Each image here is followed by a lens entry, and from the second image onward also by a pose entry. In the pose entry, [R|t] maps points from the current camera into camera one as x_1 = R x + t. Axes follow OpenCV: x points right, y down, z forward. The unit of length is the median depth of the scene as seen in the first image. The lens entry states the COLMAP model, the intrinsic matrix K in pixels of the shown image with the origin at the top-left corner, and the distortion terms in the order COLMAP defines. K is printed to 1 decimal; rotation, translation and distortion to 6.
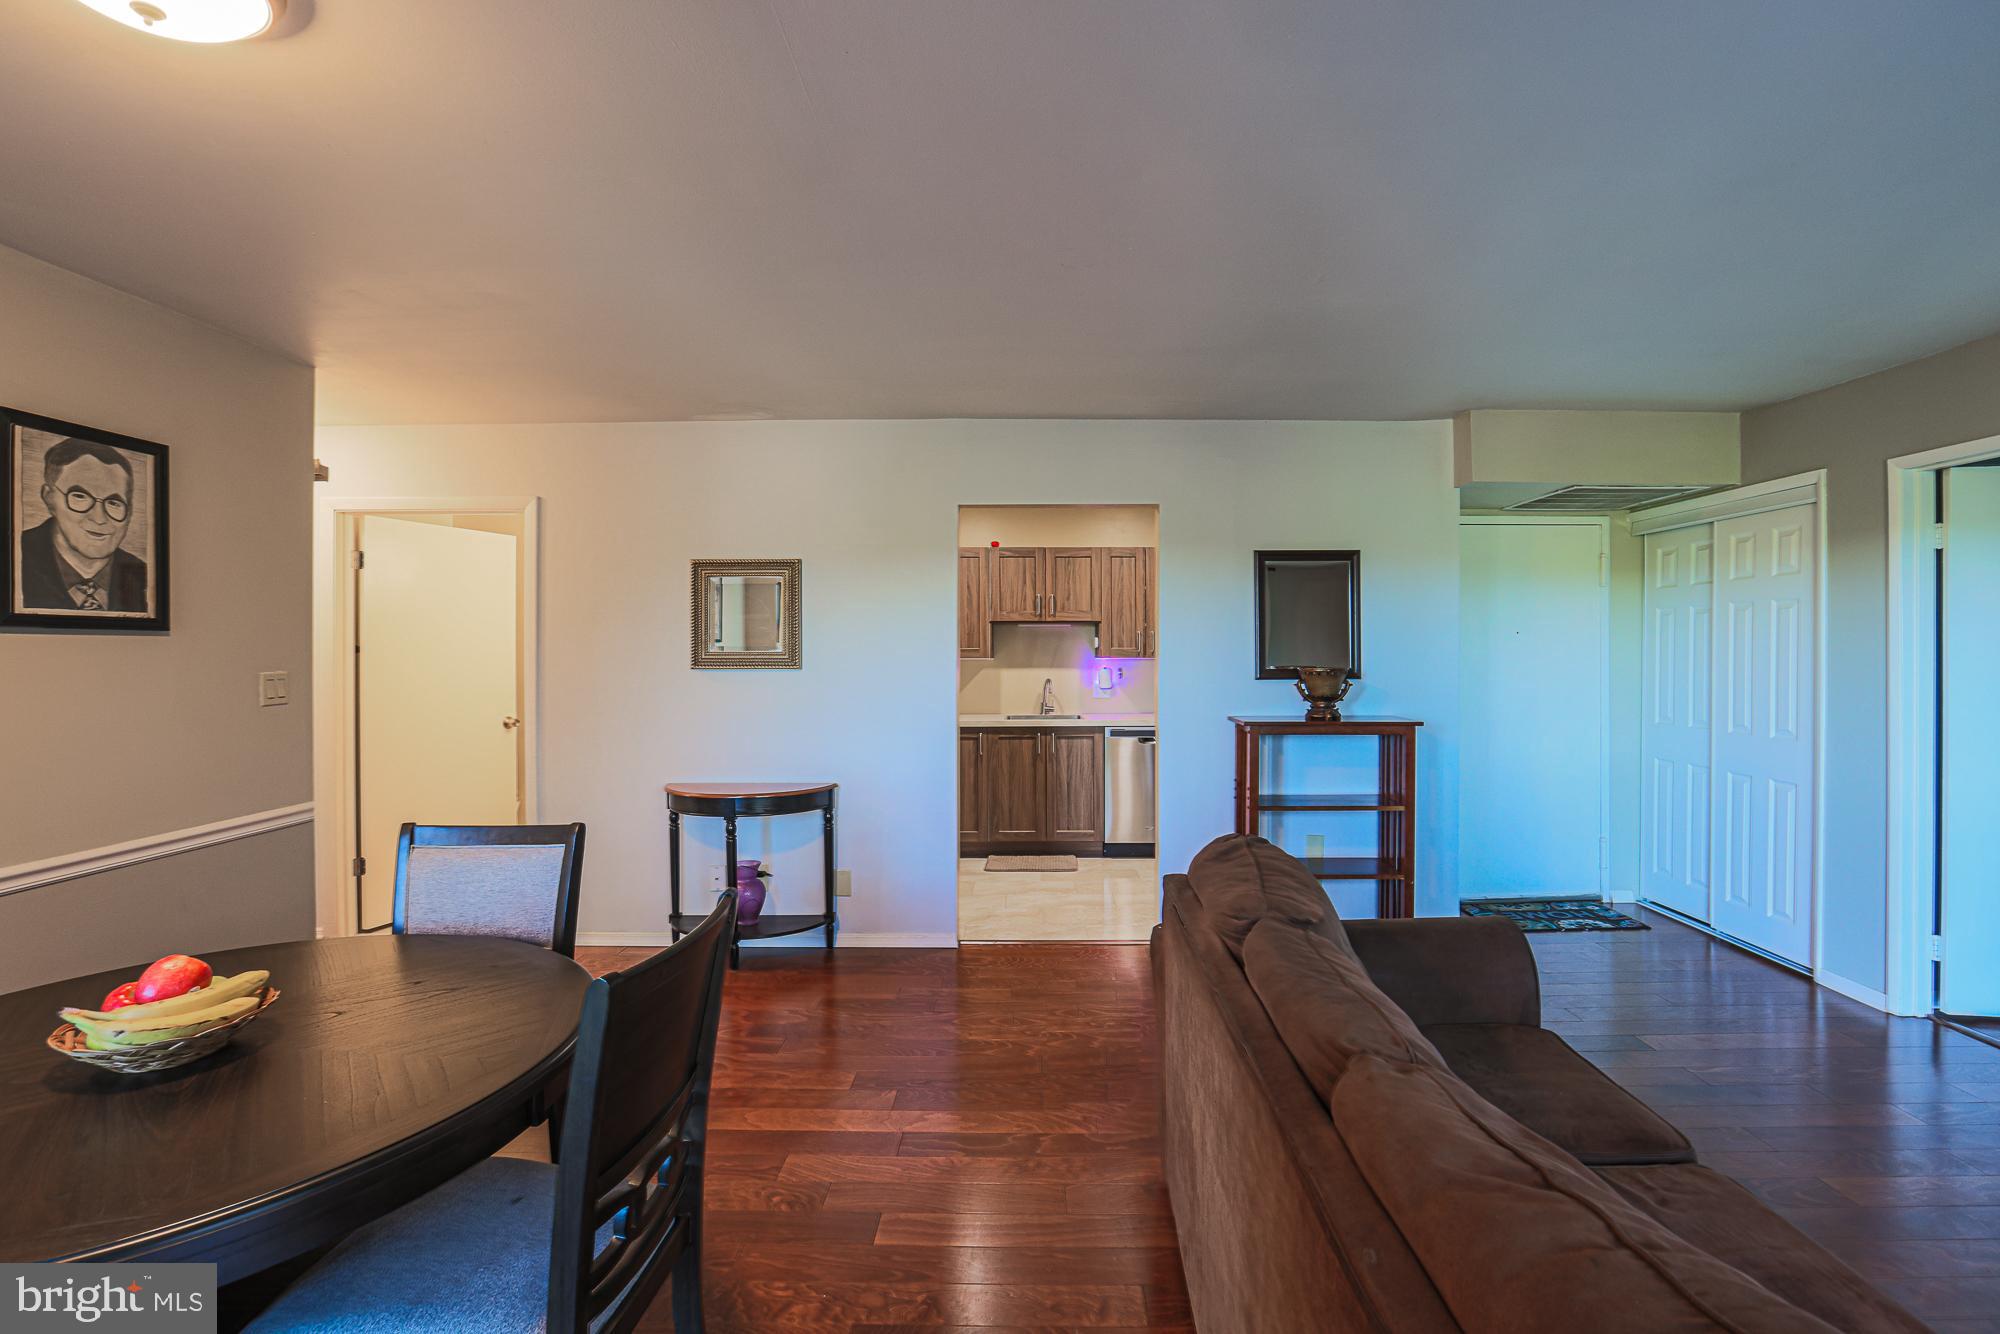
lens RADIAL K [[926.6, 0, 1016.3], [0, 926.6, 662.9], [0, 0, 1]] dist [-0.050683, 0.016715]
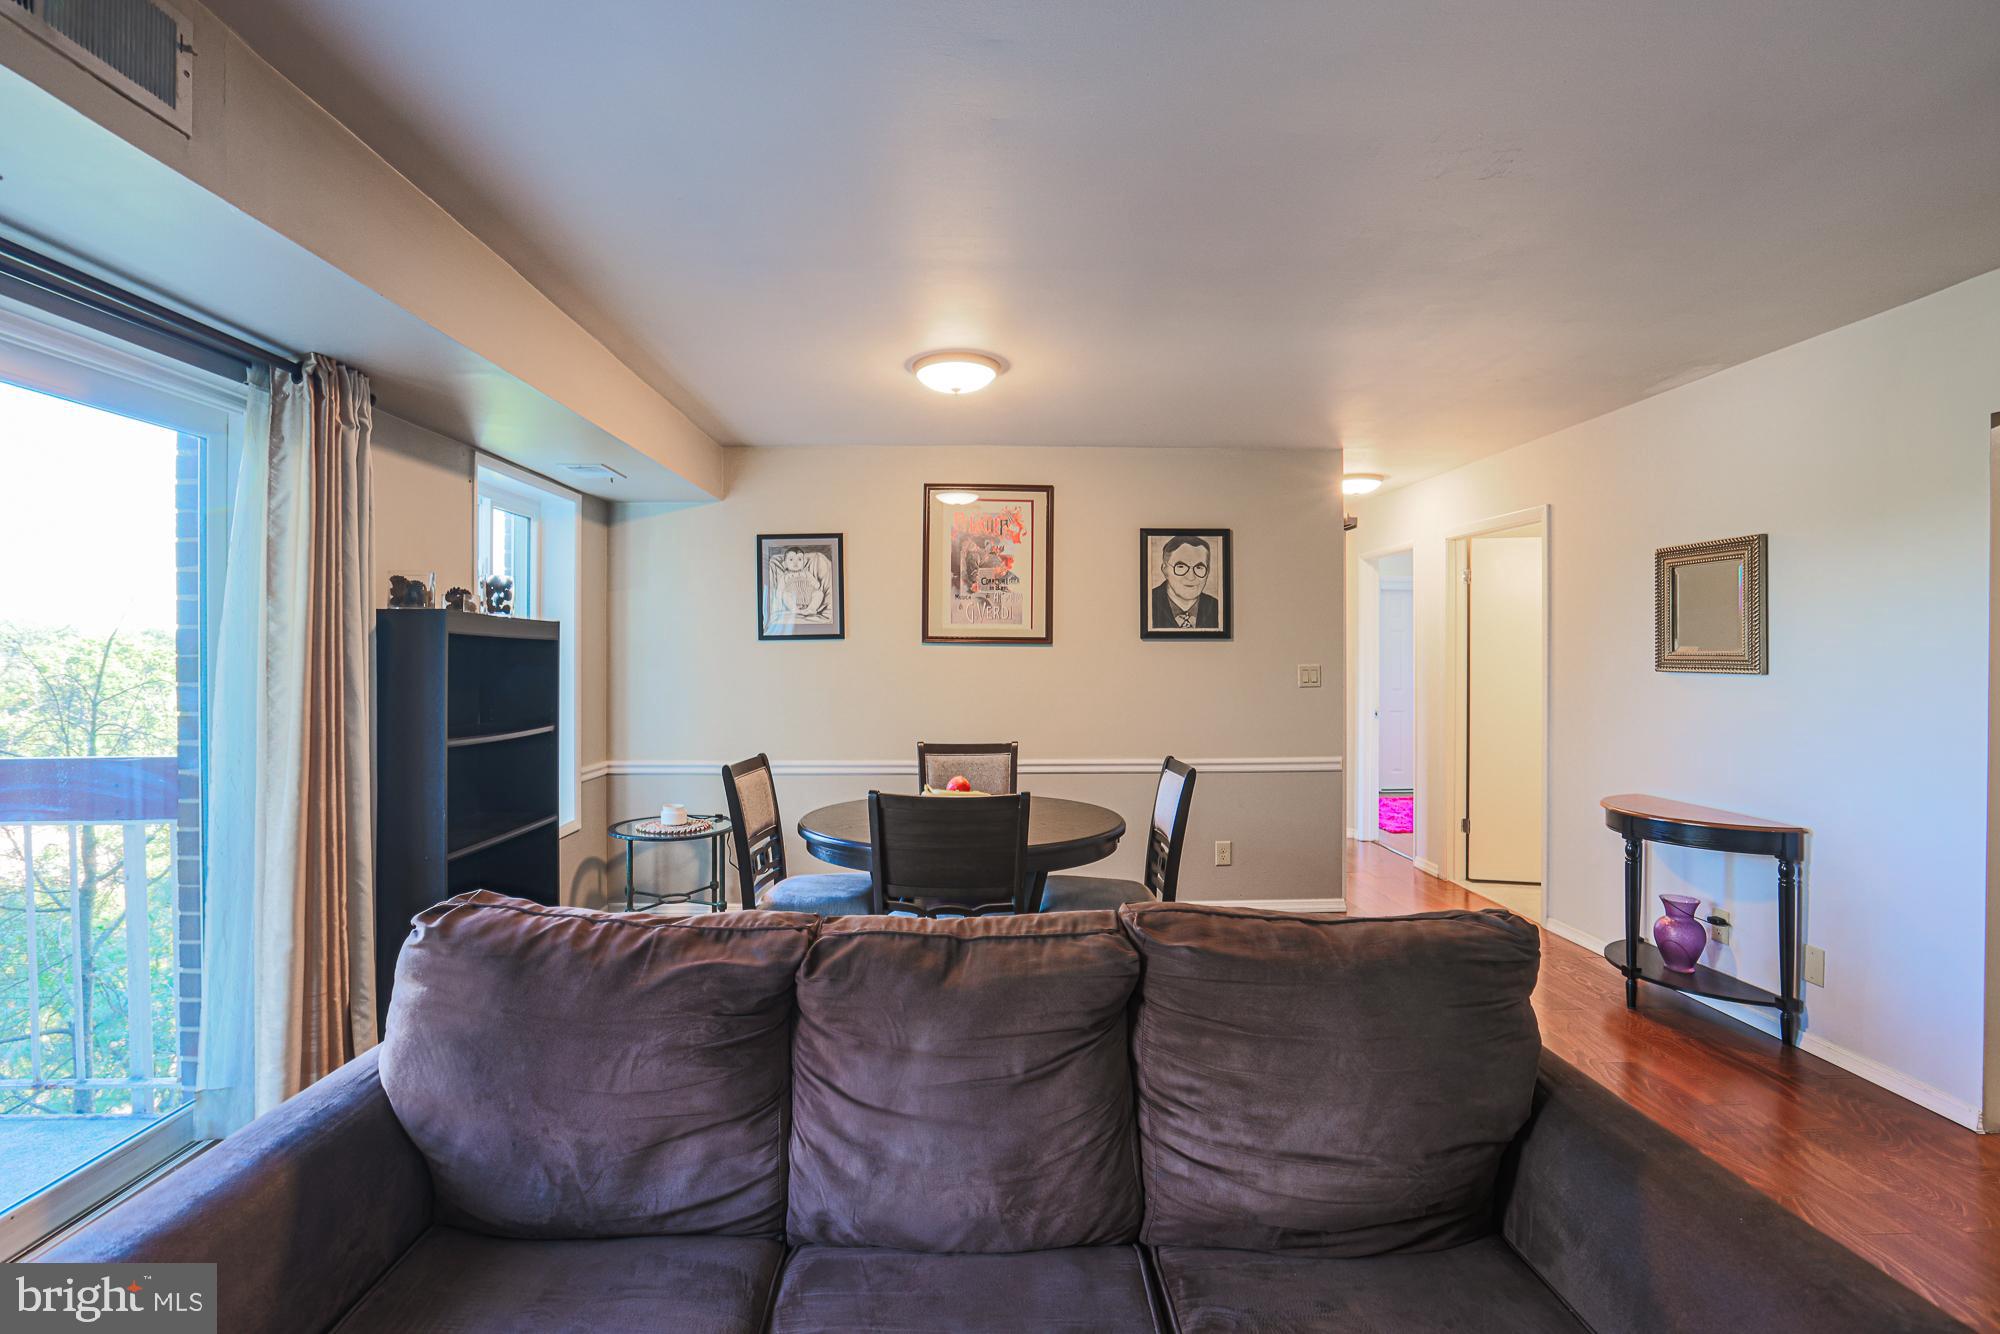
lens RADIAL K [[926.6, 0, 993.6], [0, 926.6, 656.9], [0, 0, 1]] dist [-0.050683, 0.016715]
pose [[0.039916, 0.007997, -0.999171, 0.508408], [-0.013254, 0.999884, 0.007473, -0.004961], [0.999115, 0.012944, 0.040018, 0.318217]]
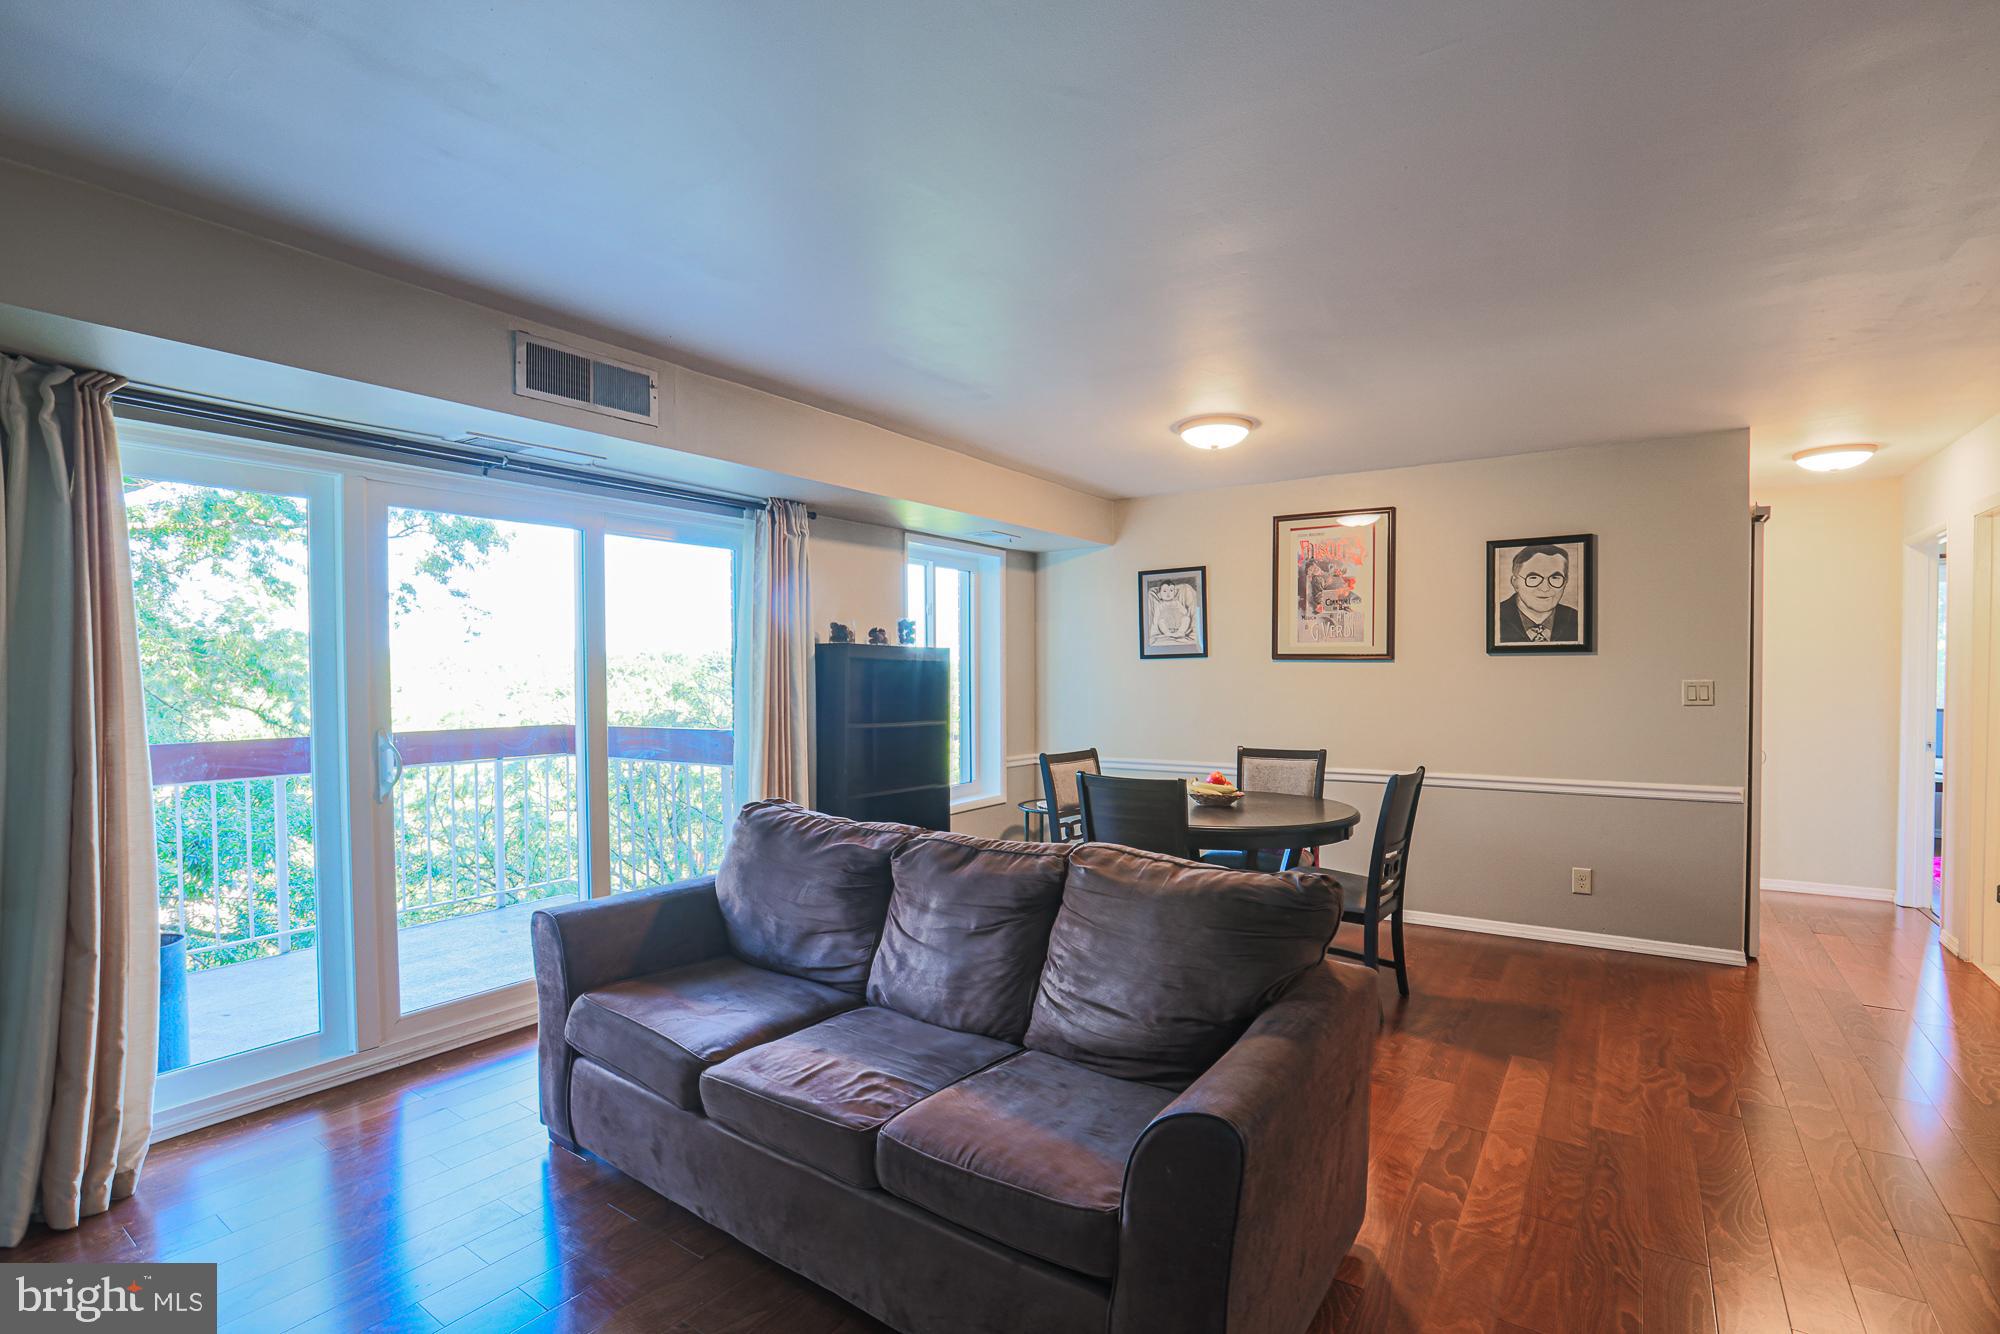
lens RADIAL K [[926.6, 0, 1017.4], [0, 926.6, 708.6], [0, 0, 1]] dist [-0.050683, 0.016715]
pose [[-0.551588, 0.039550, -0.833179, 0.616904], [-0.004577, 0.998717, 0.050437, -0.008090], [0.834104, 0.031634, -0.550699, 0.682829]]
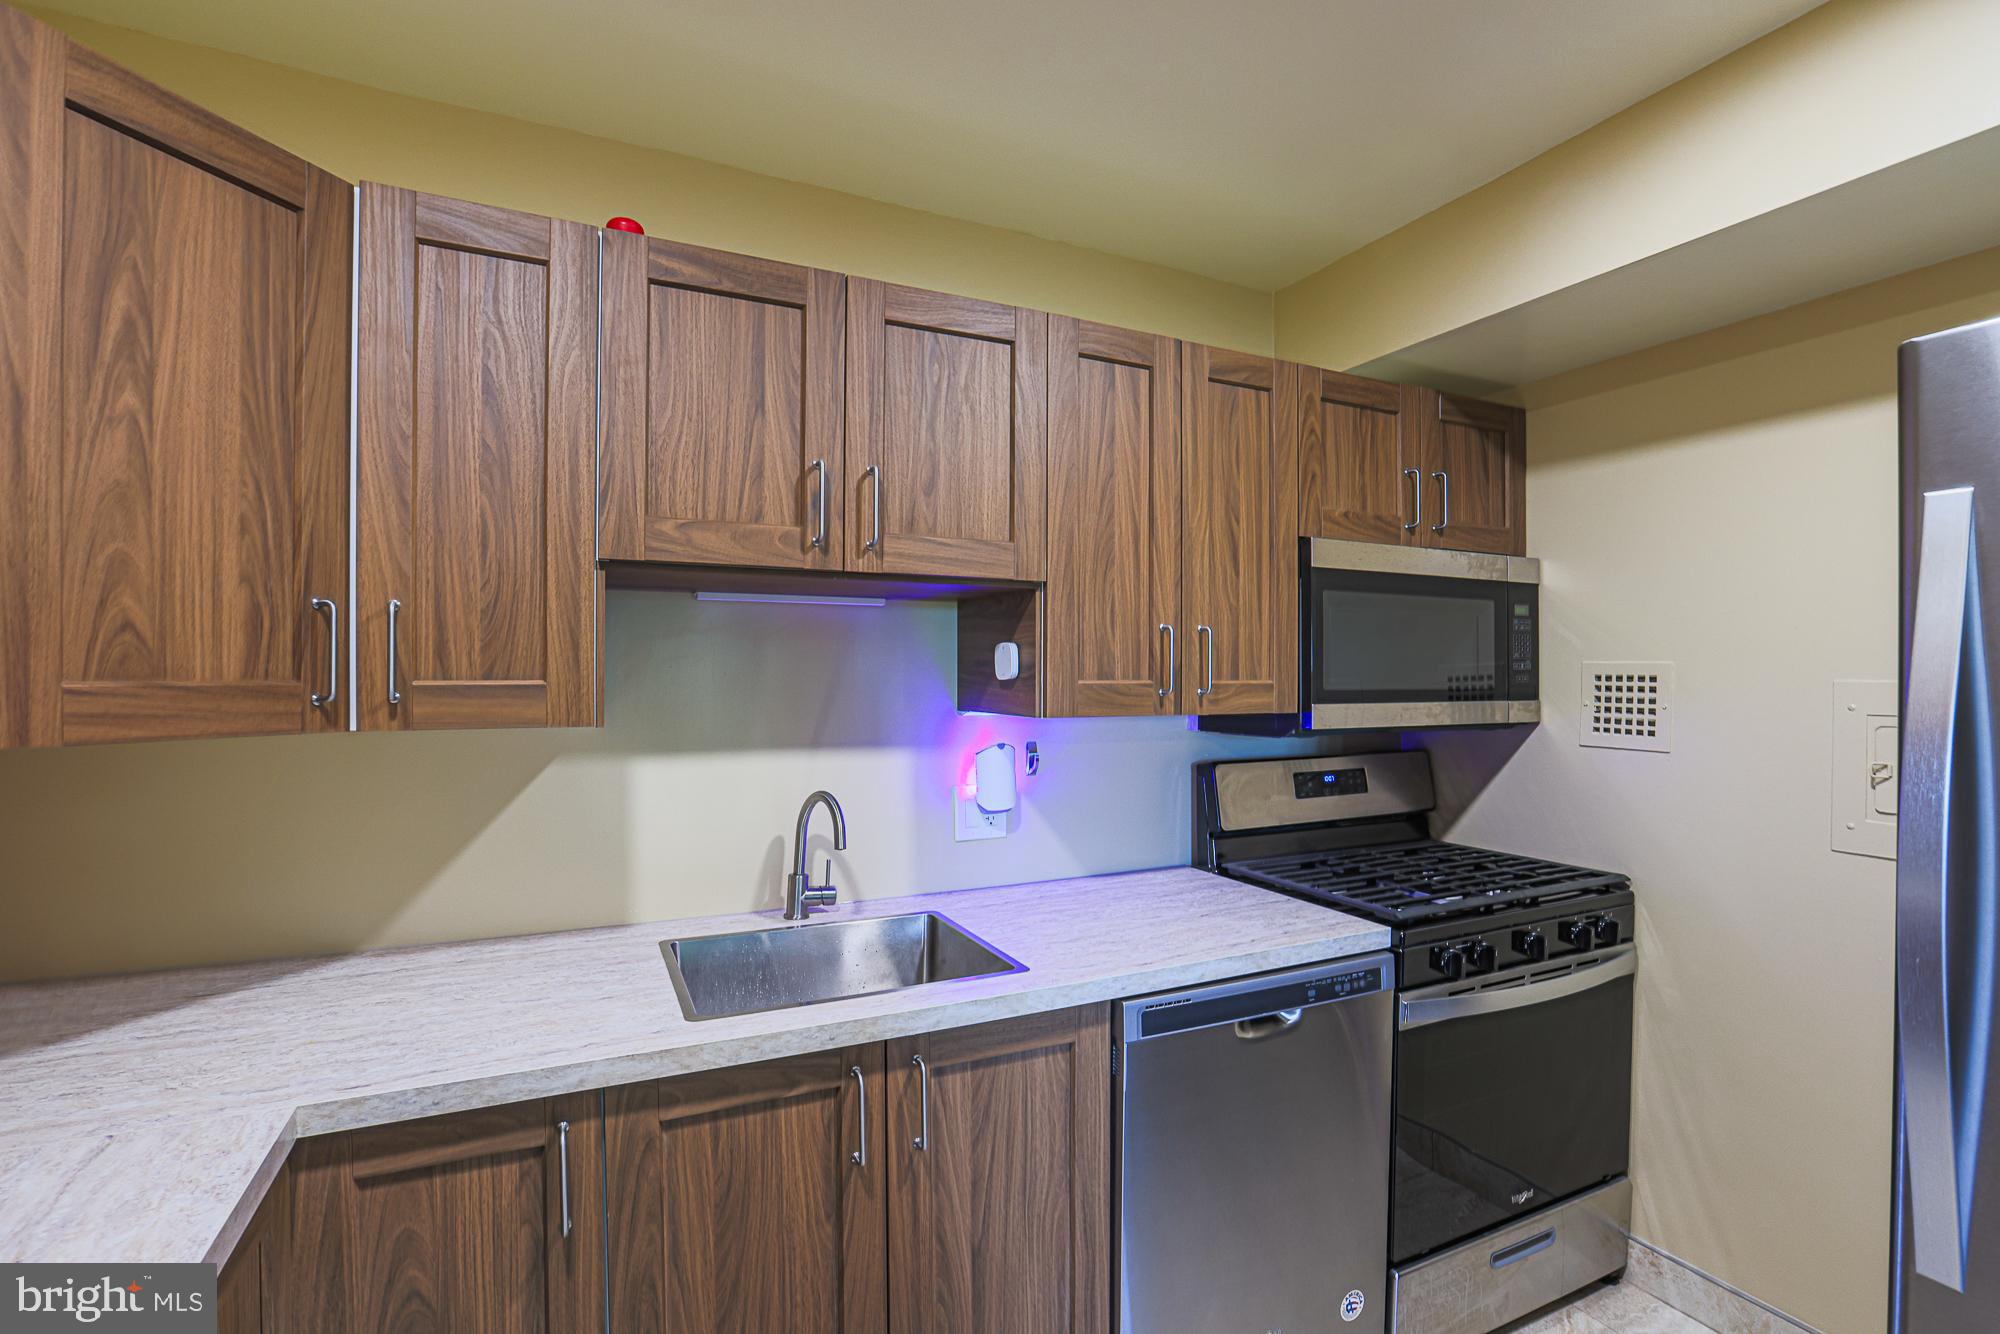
lens RADIAL K [[926.6, 0, 1035.5], [0, 926.6, 682.2], [0, 0, 1]] dist [-0.050683, 0.016715]
pose [[0.887041, 0.001923, 0.461686, -0.055753], [0.001592, 0.999973, -0.007223, -0.020072], [-0.461688, 0.007142, 0.887014, 1.144233]]
